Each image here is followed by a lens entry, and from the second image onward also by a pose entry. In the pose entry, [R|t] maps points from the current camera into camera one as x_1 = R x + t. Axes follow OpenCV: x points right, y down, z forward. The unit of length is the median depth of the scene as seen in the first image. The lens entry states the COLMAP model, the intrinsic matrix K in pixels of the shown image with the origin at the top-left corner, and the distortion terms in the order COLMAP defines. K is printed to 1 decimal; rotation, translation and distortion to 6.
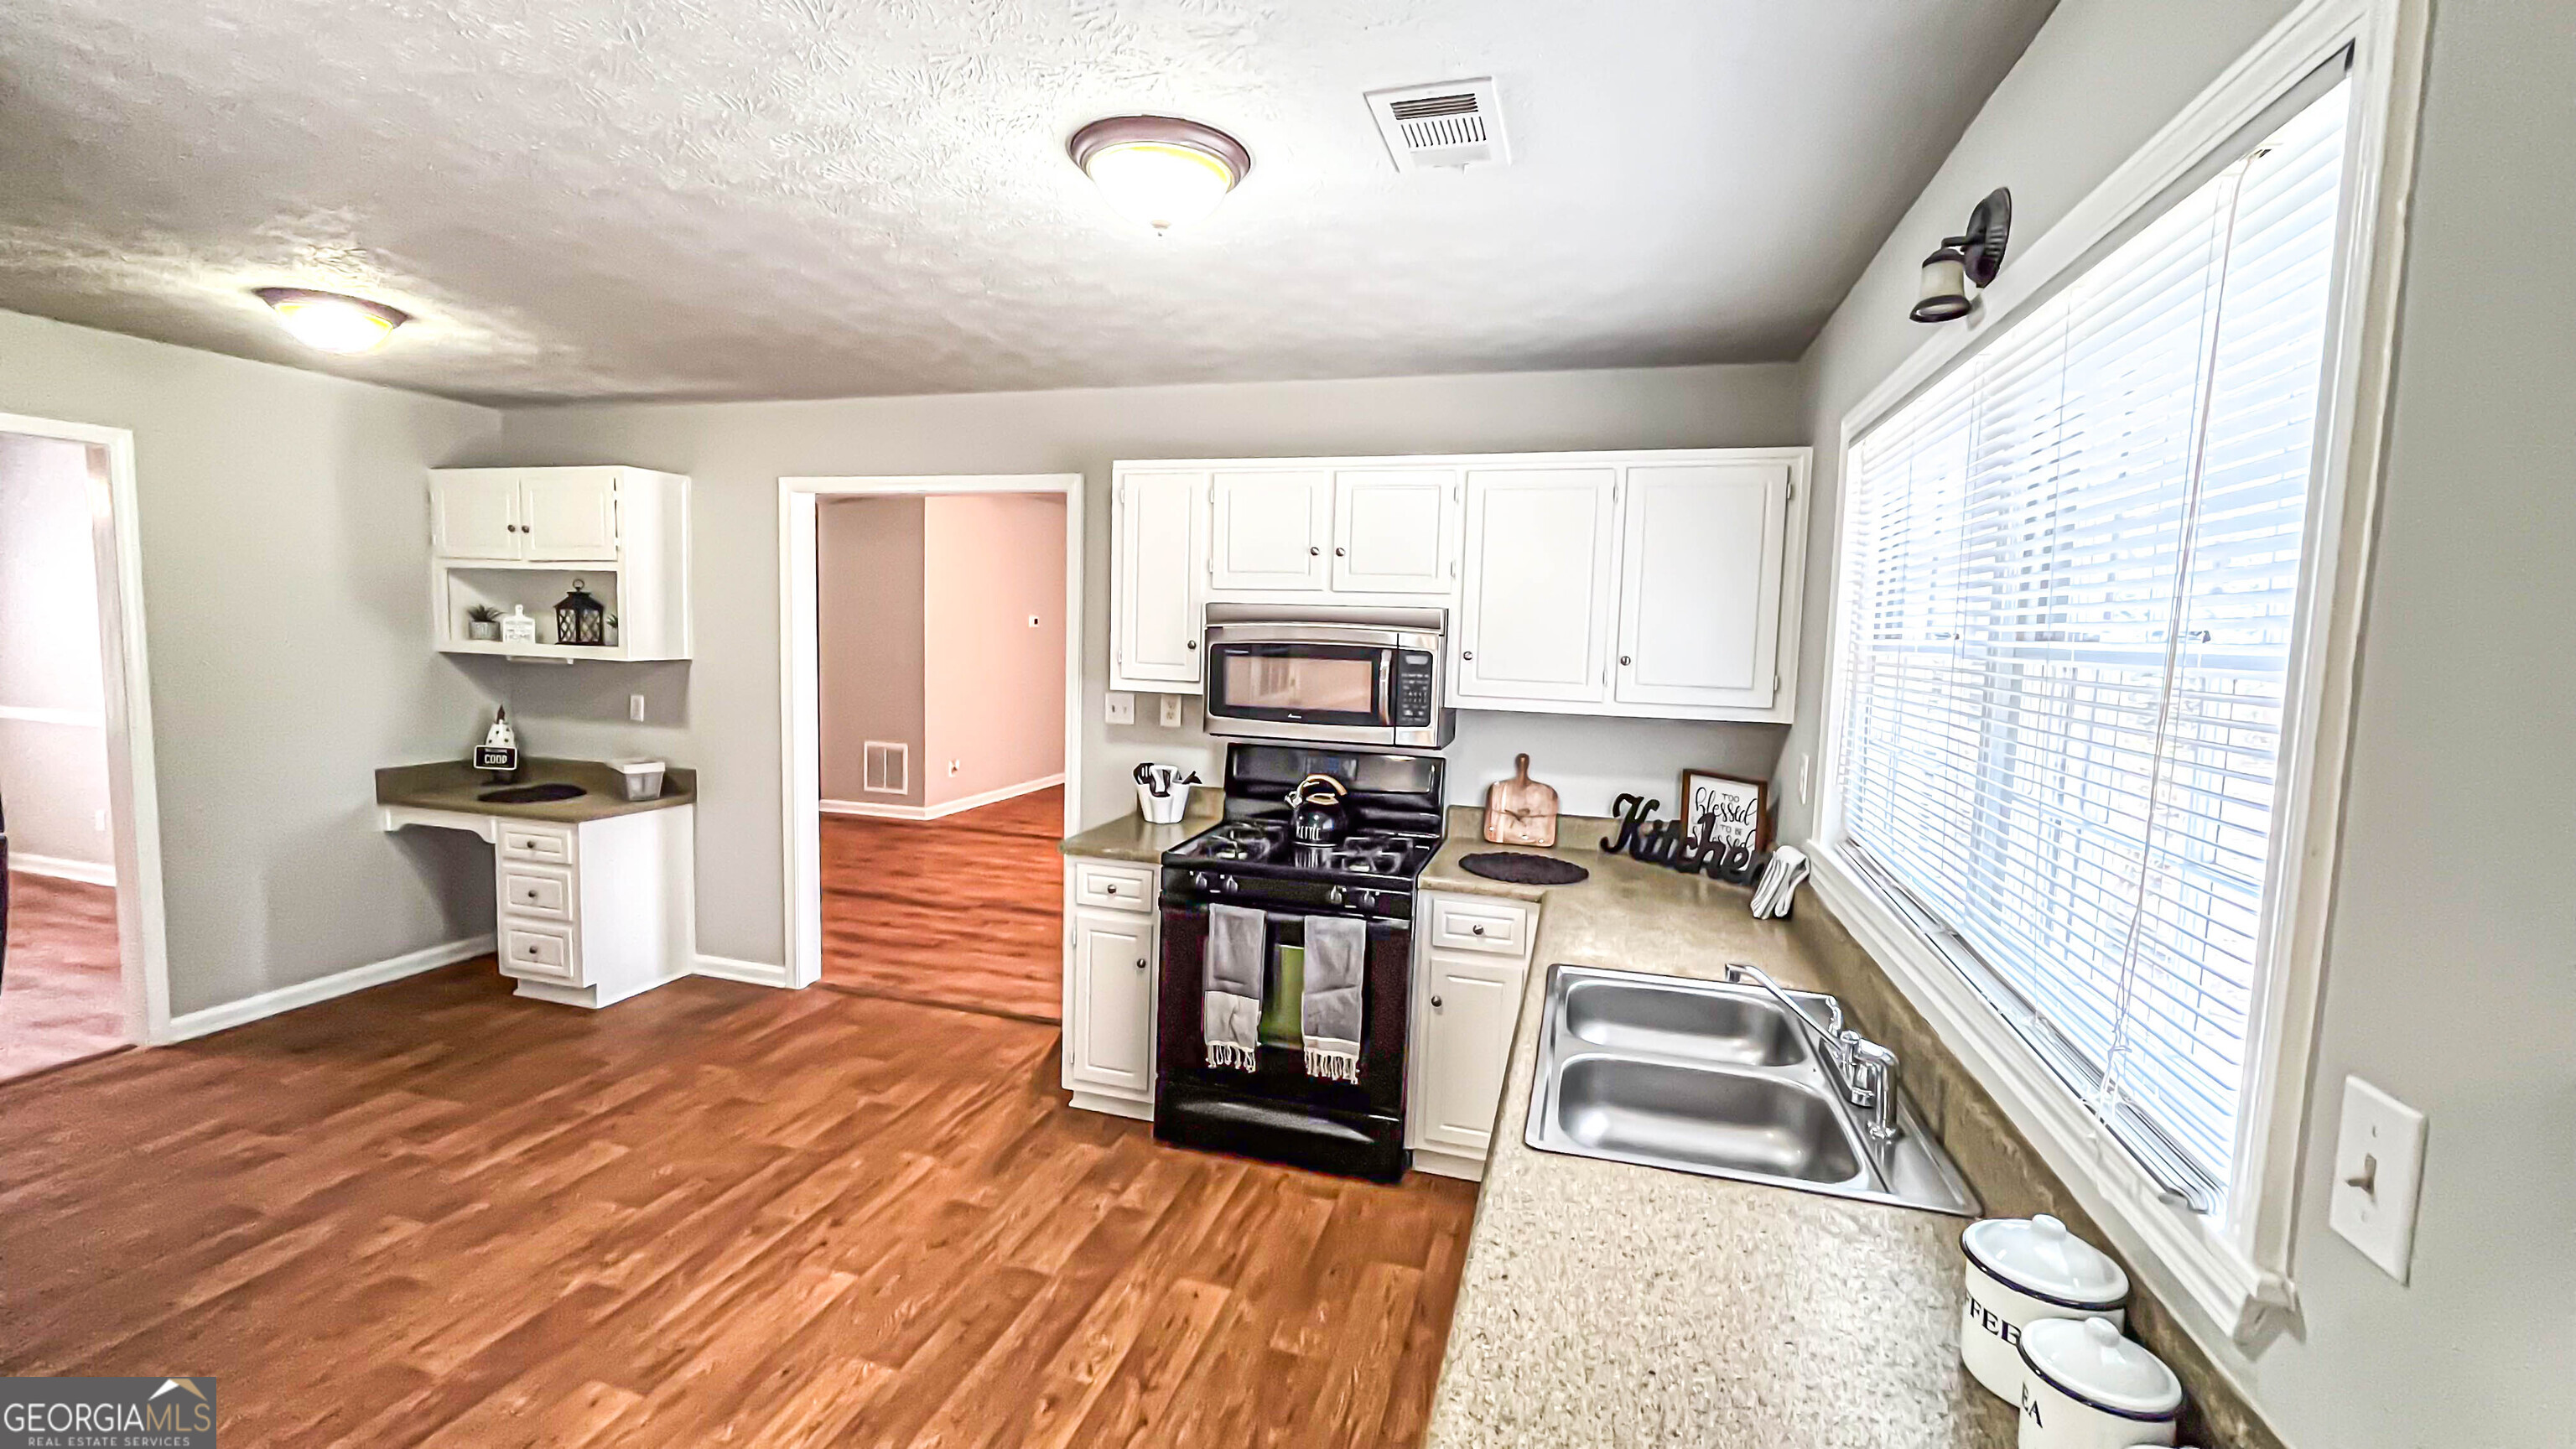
lens RADIAL K [[1045.4, 0, 1284.1], [0, 1045.4, 714.4], [0, 0, 1]] dist [-0.002412, -0.000335]
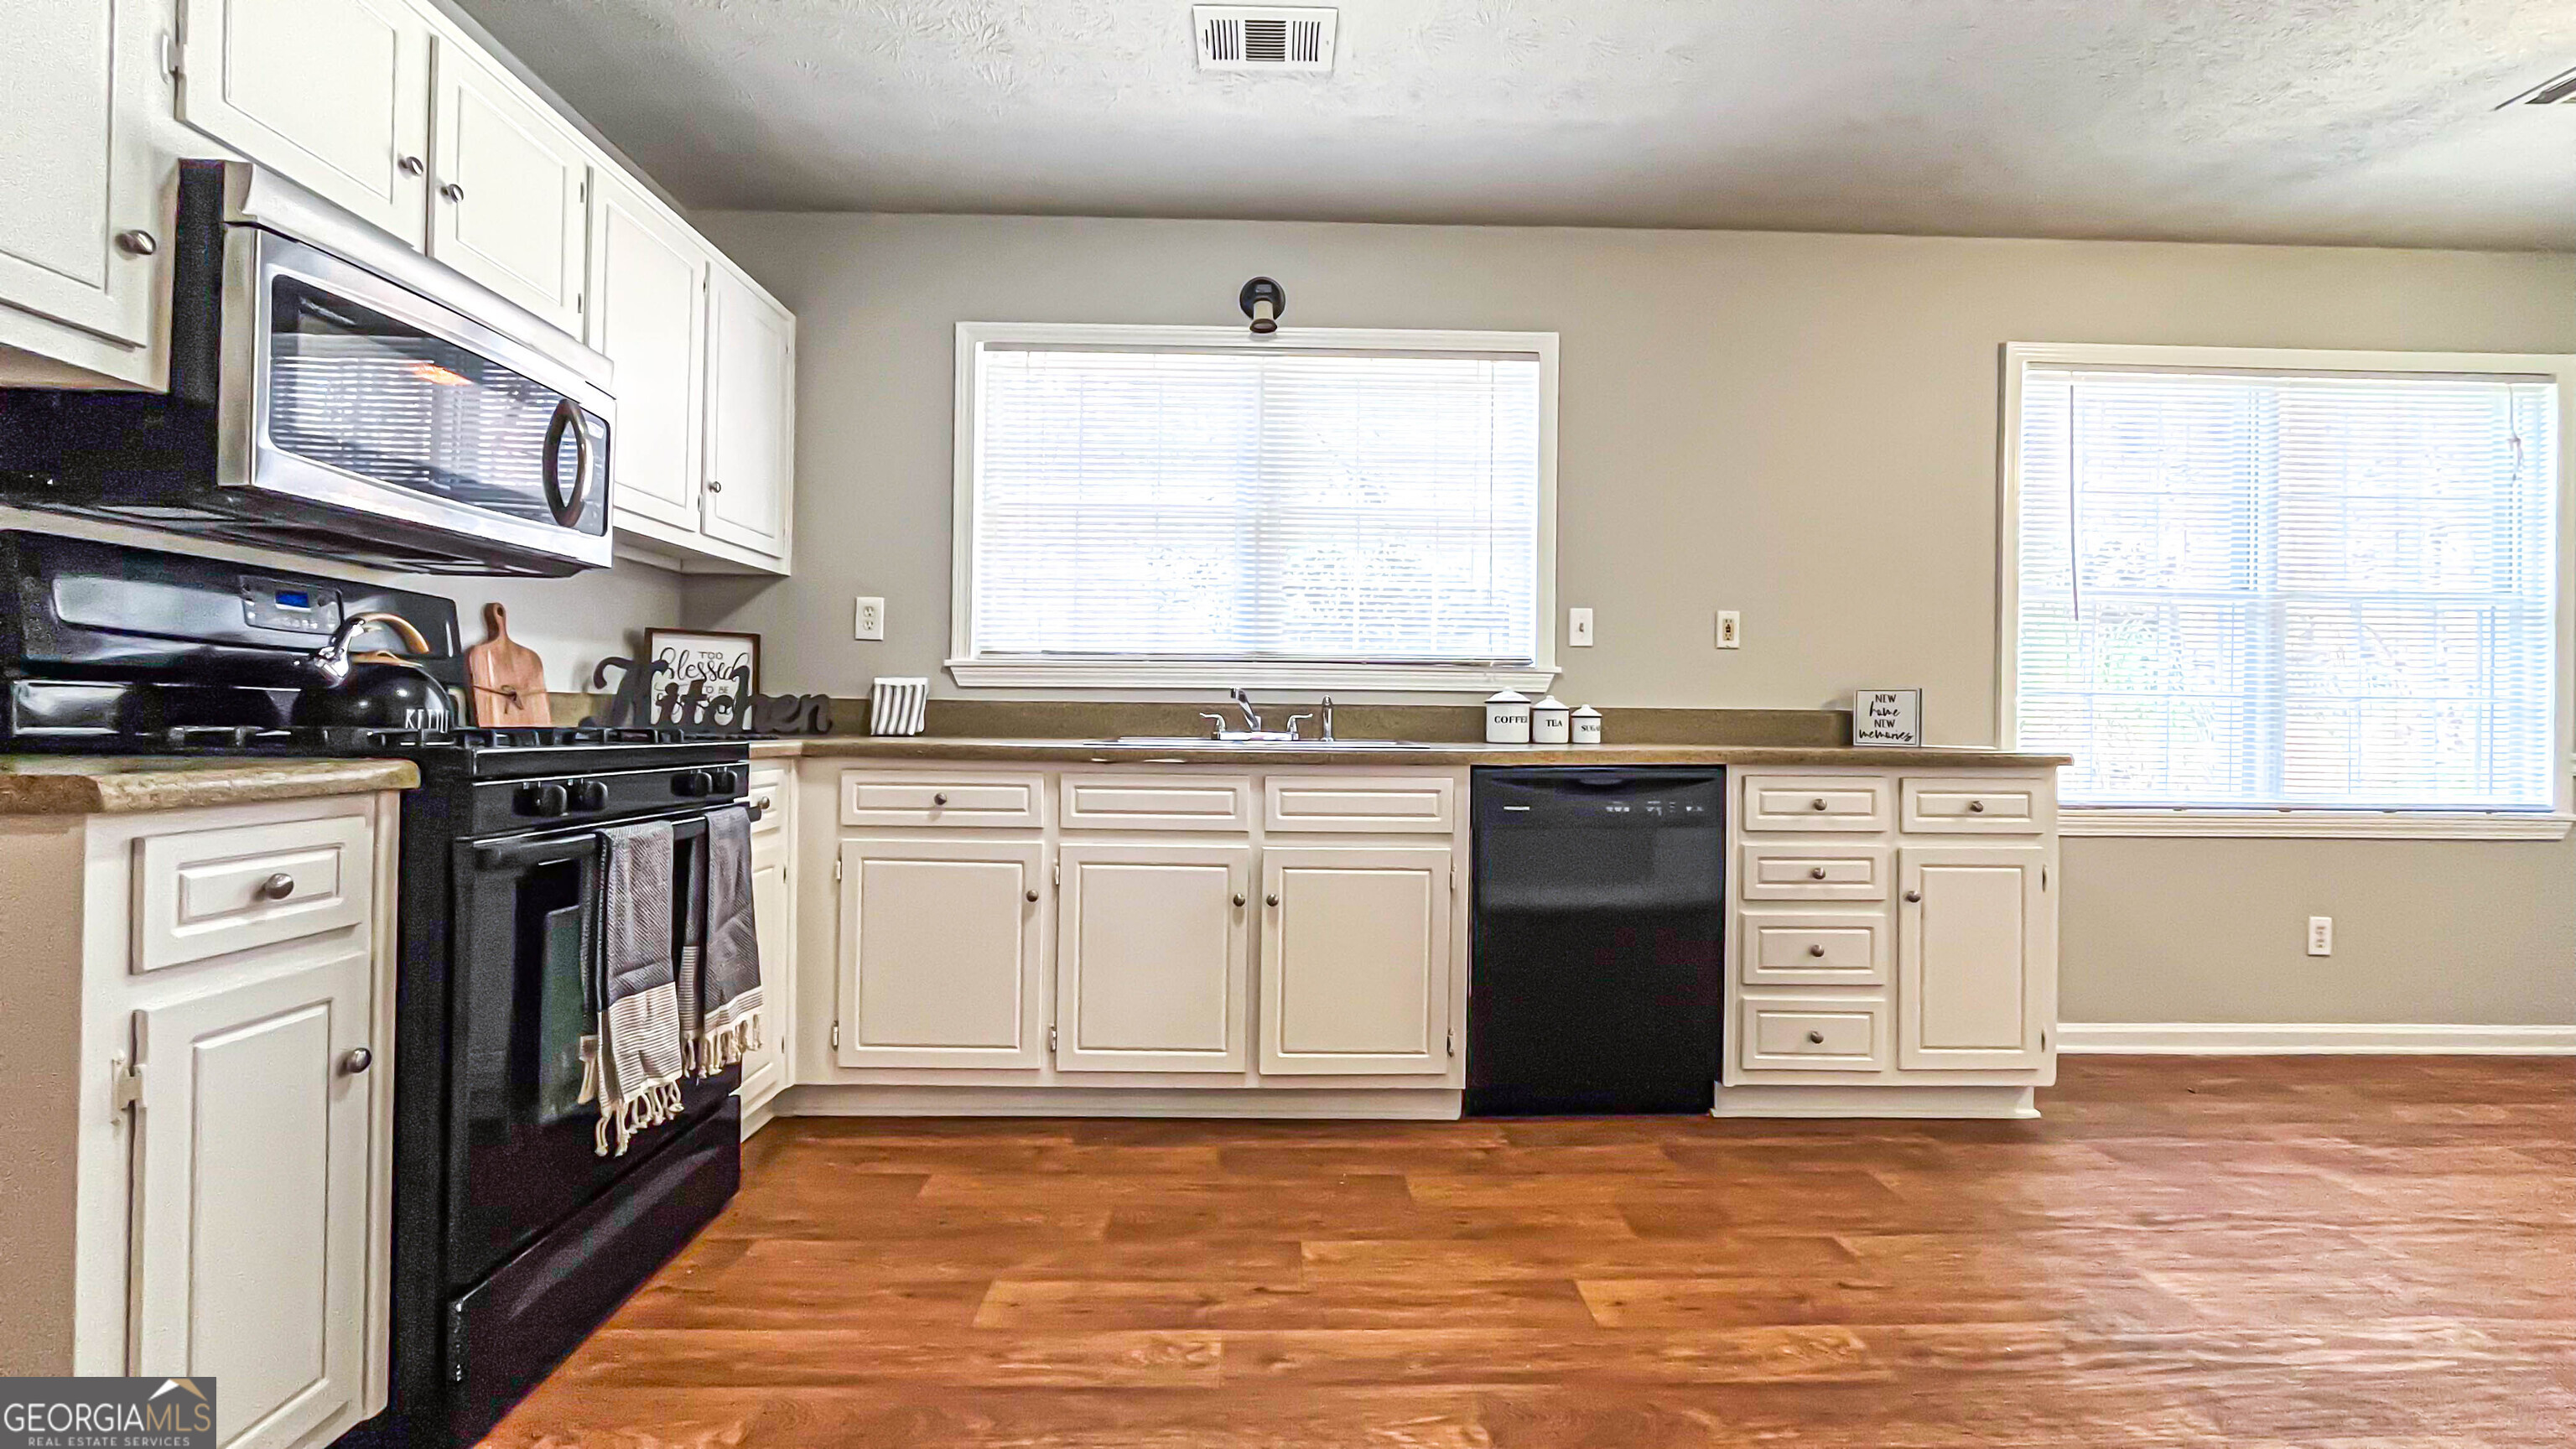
lens RADIAL K [[1045.4, 0, 1282.8], [0, 1045.4, 714.3], [0, 0, 1]] dist [-0.002412, -0.000335]
pose [[-0.309936, -0.030333, 0.950273, -0.607005], [0.059813, 0.996889, 0.051329, 0.112525], [-0.948874, 0.072747, -0.307158, 0.789856]]
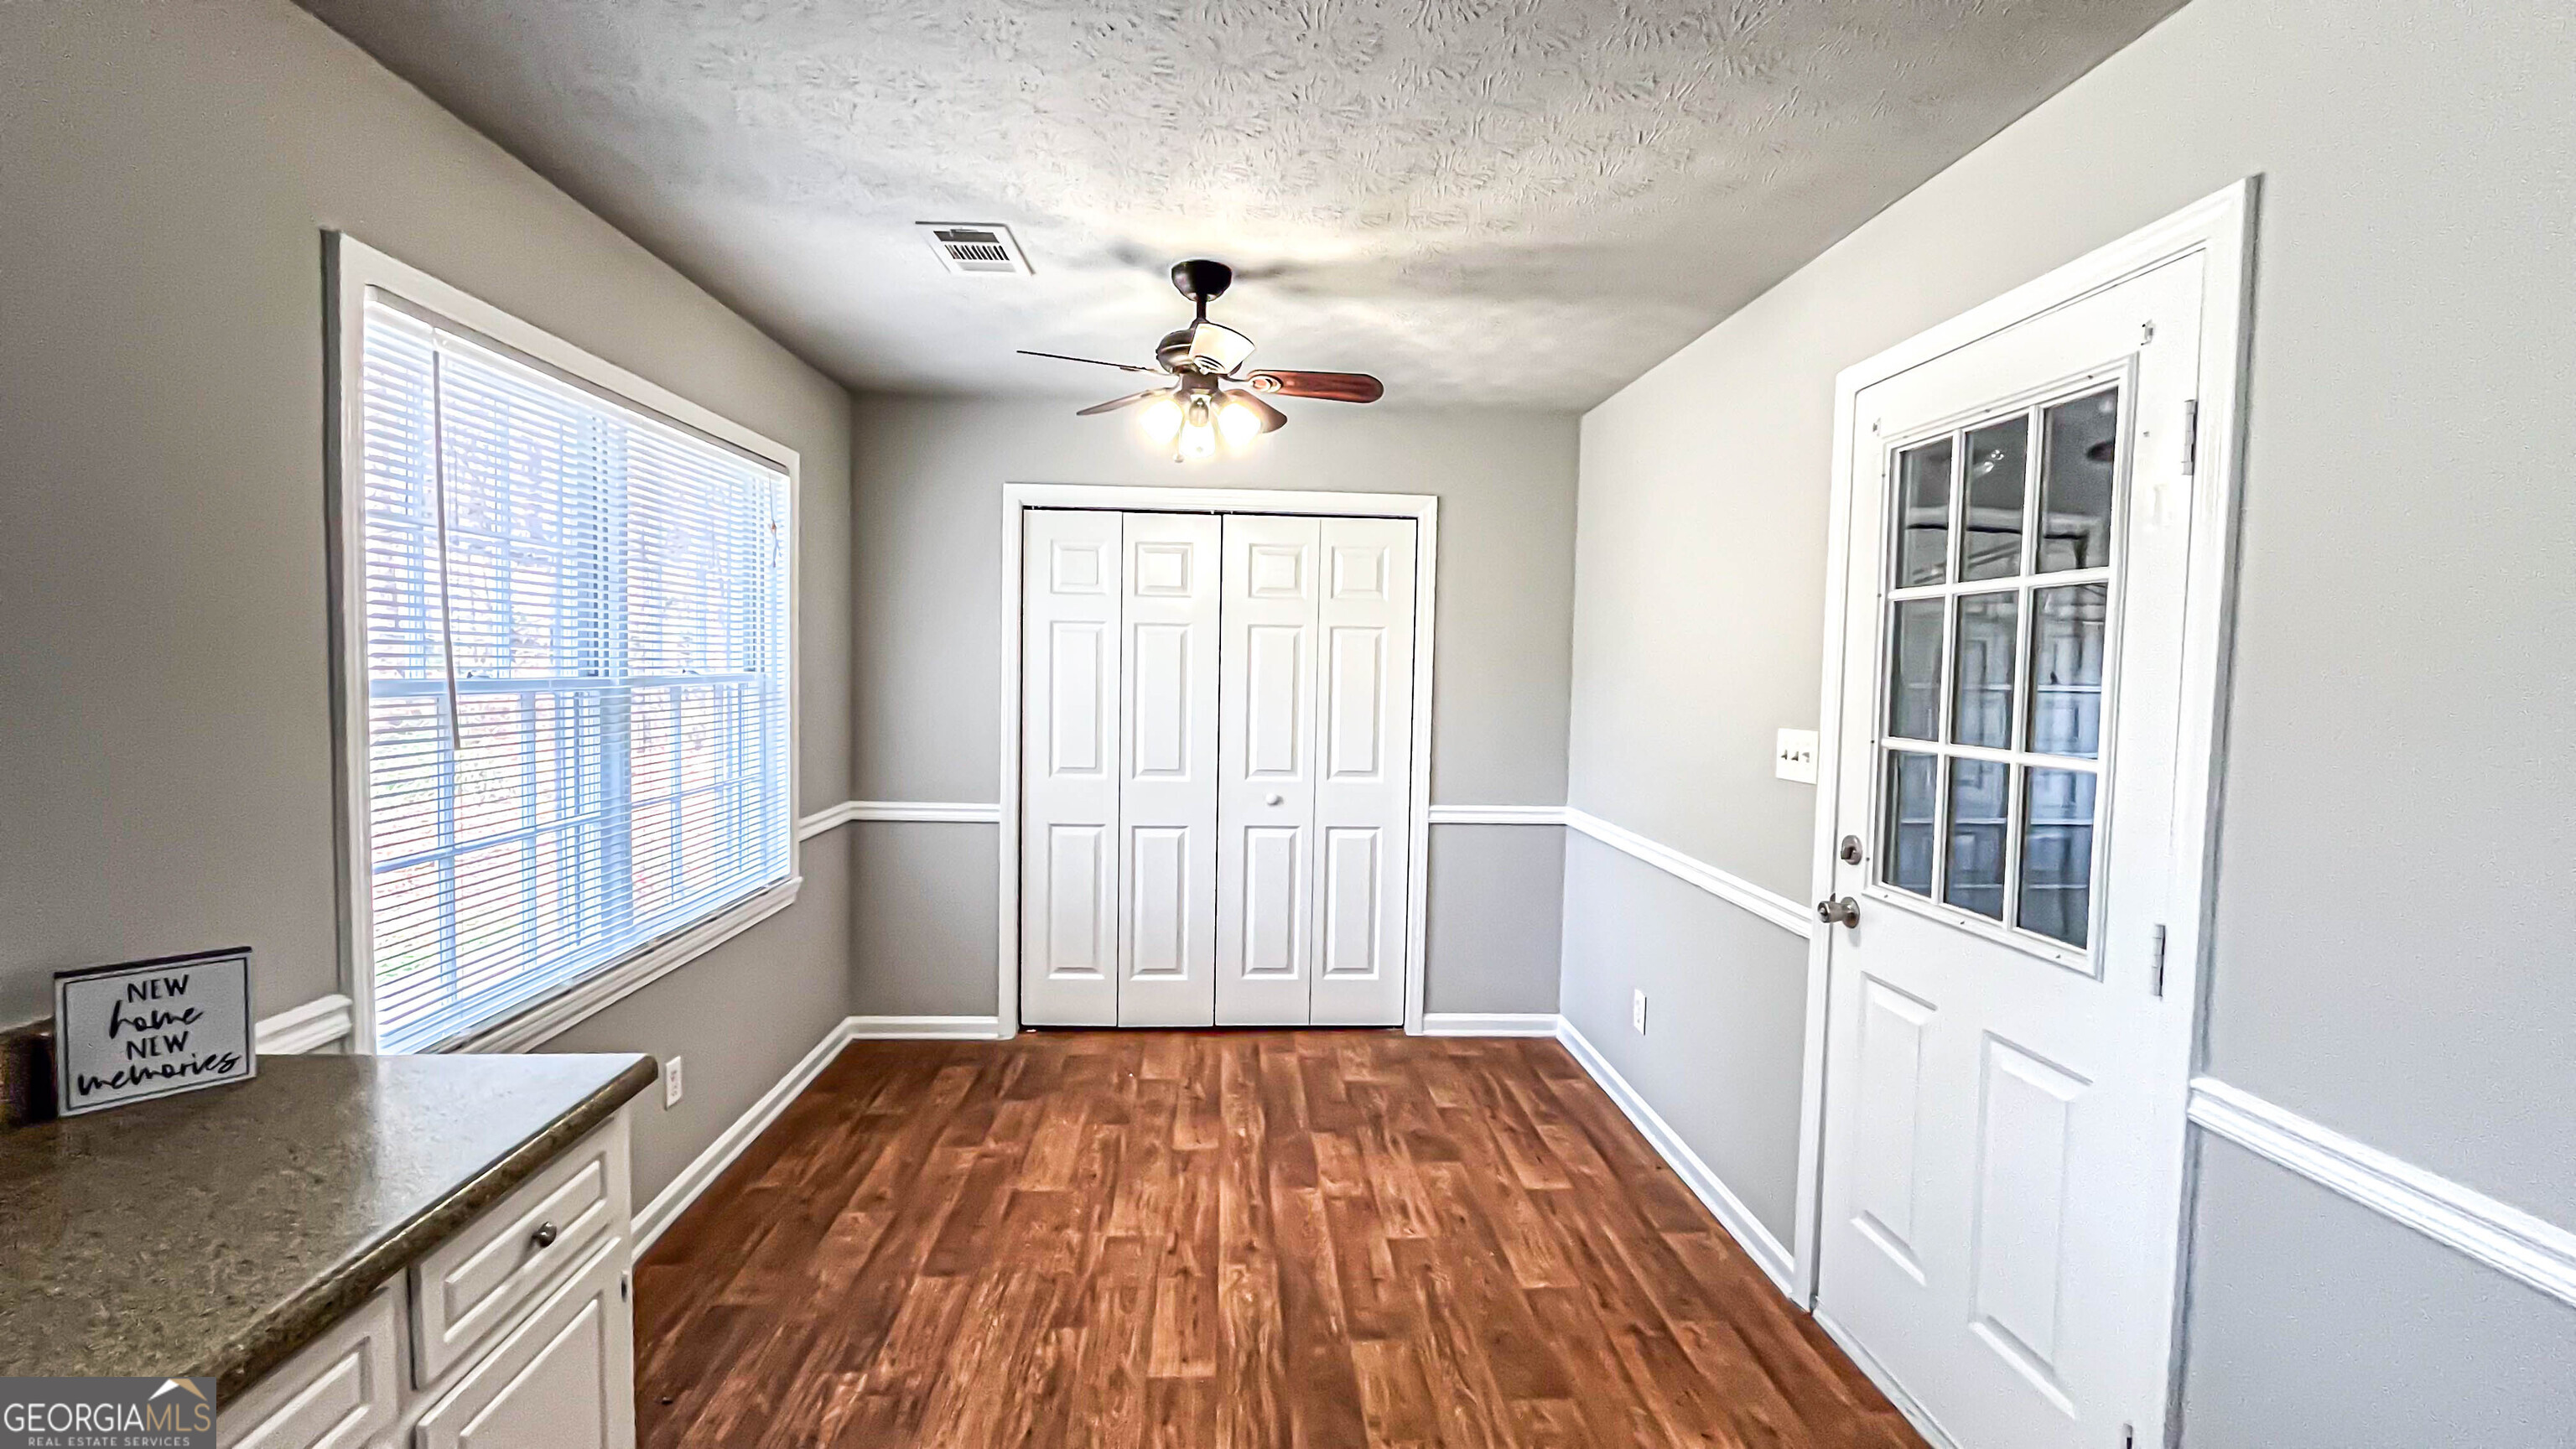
lens RADIAL K [[1045.4, 0, 1282.9], [0, 1045.4, 716.0], [0, 0, 1]] dist [-0.002412, -0.000335]
pose [[-0.939287, -0.032599, -0.341581, -0.147055], [-0.079034, 0.989265, 0.122920, -0.008490], [0.333907, 0.142454, -0.931780, 0.488194]]
